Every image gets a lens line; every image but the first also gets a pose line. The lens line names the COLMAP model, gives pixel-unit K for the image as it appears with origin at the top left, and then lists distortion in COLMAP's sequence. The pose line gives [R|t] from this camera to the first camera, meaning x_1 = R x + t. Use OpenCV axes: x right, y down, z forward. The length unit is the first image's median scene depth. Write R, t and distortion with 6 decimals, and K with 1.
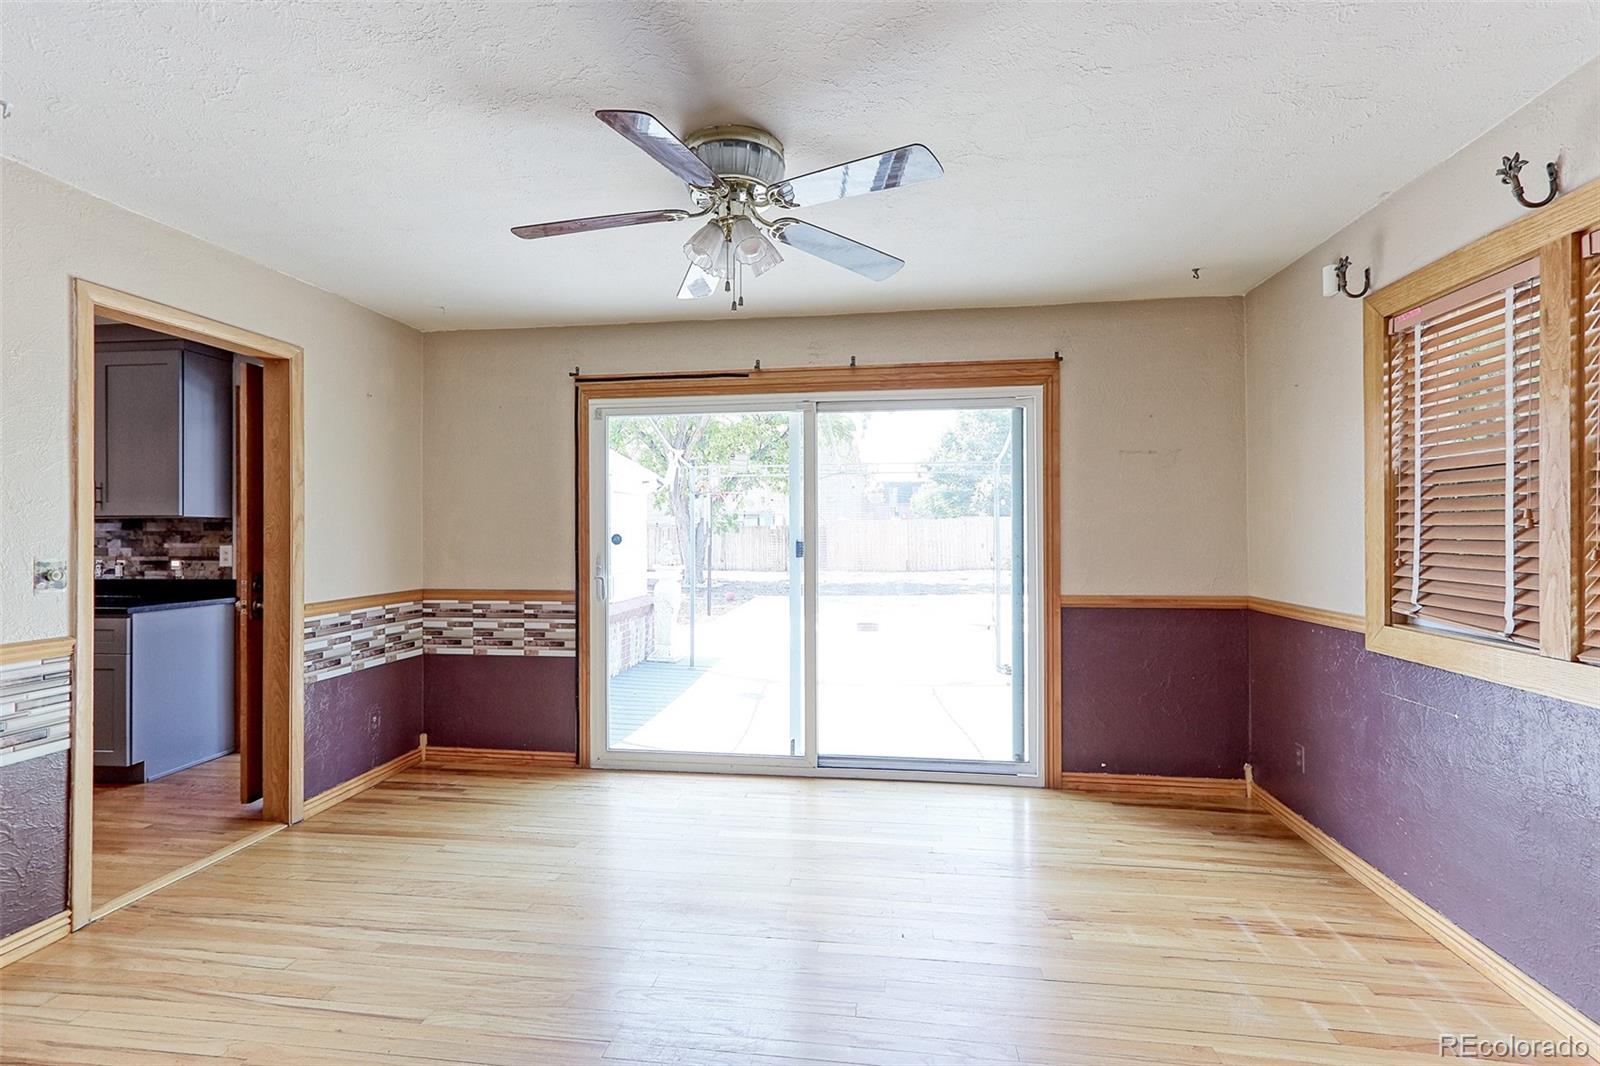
lens RADIAL K [[772.5, 0, 799.2], [0, 772.5, 532.4], [0, 0, 1]] dist [0.011151, 0.003017]
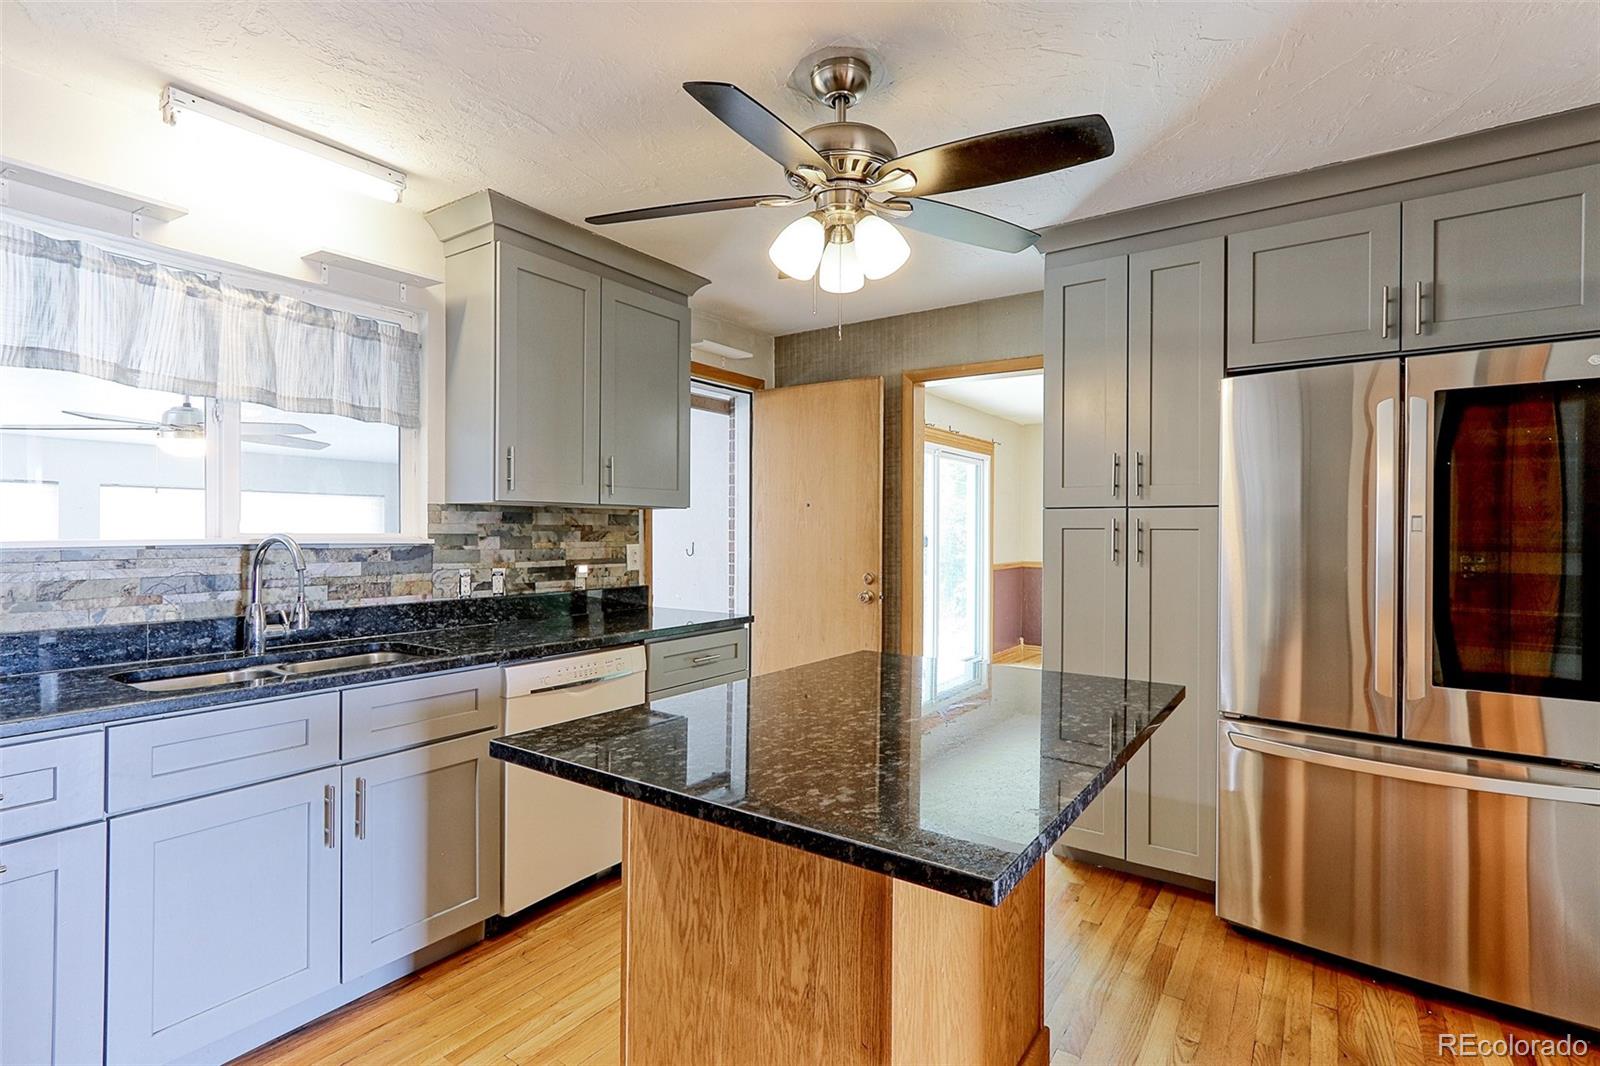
lens RADIAL K [[772.5, 0, 792.2], [0, 772.5, 533.9], [0, 0, 1]] dist [0.011151, 0.003017]
pose [[0.451563, 0.000274, 0.892239, -1.356622], [-0.009982, 0.999939, 0.004744, 0.000956], [-0.892184, -0.011049, 0.451538, 0.485223]]
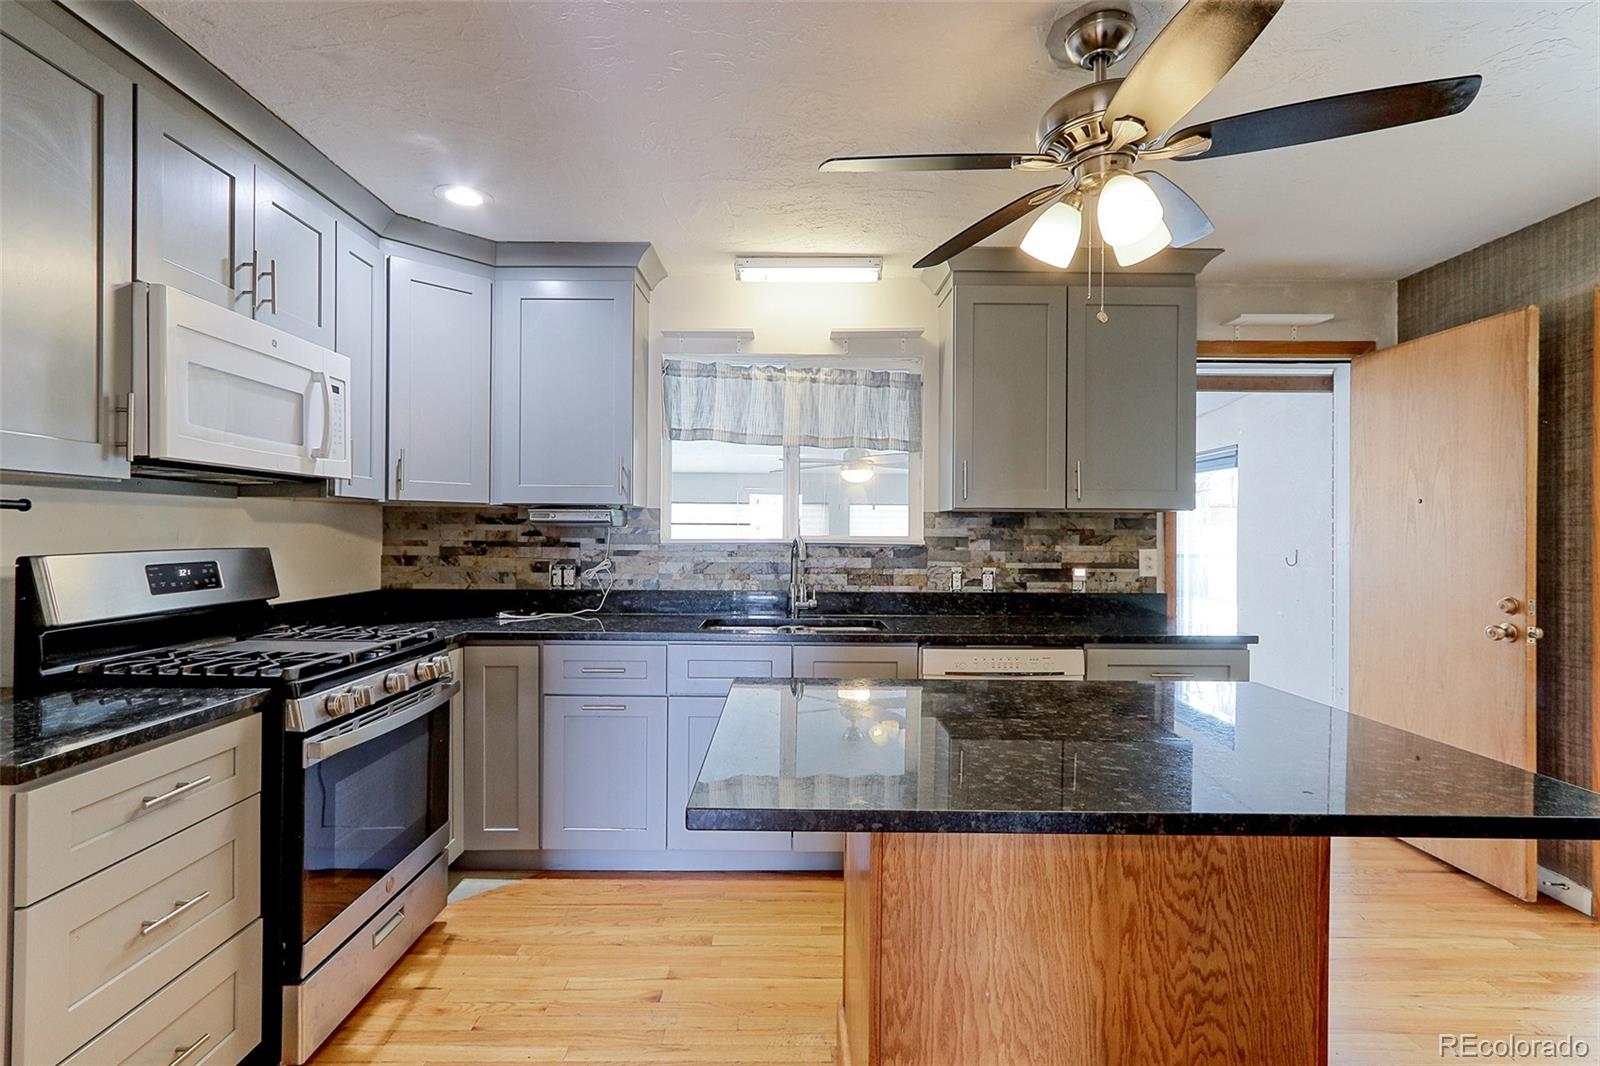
lens RADIAL K [[772.5, 0, 797.8], [0, 772.5, 529.6], [0, 0, 1]] dist [0.011151, 0.003017]
pose [[0.987349, 0.009051, 0.158304, -1.178886], [-0.008811, 0.999959, -0.002220, 0.002624], [-0.158318, 0.000797, 0.987388, 0.300984]]
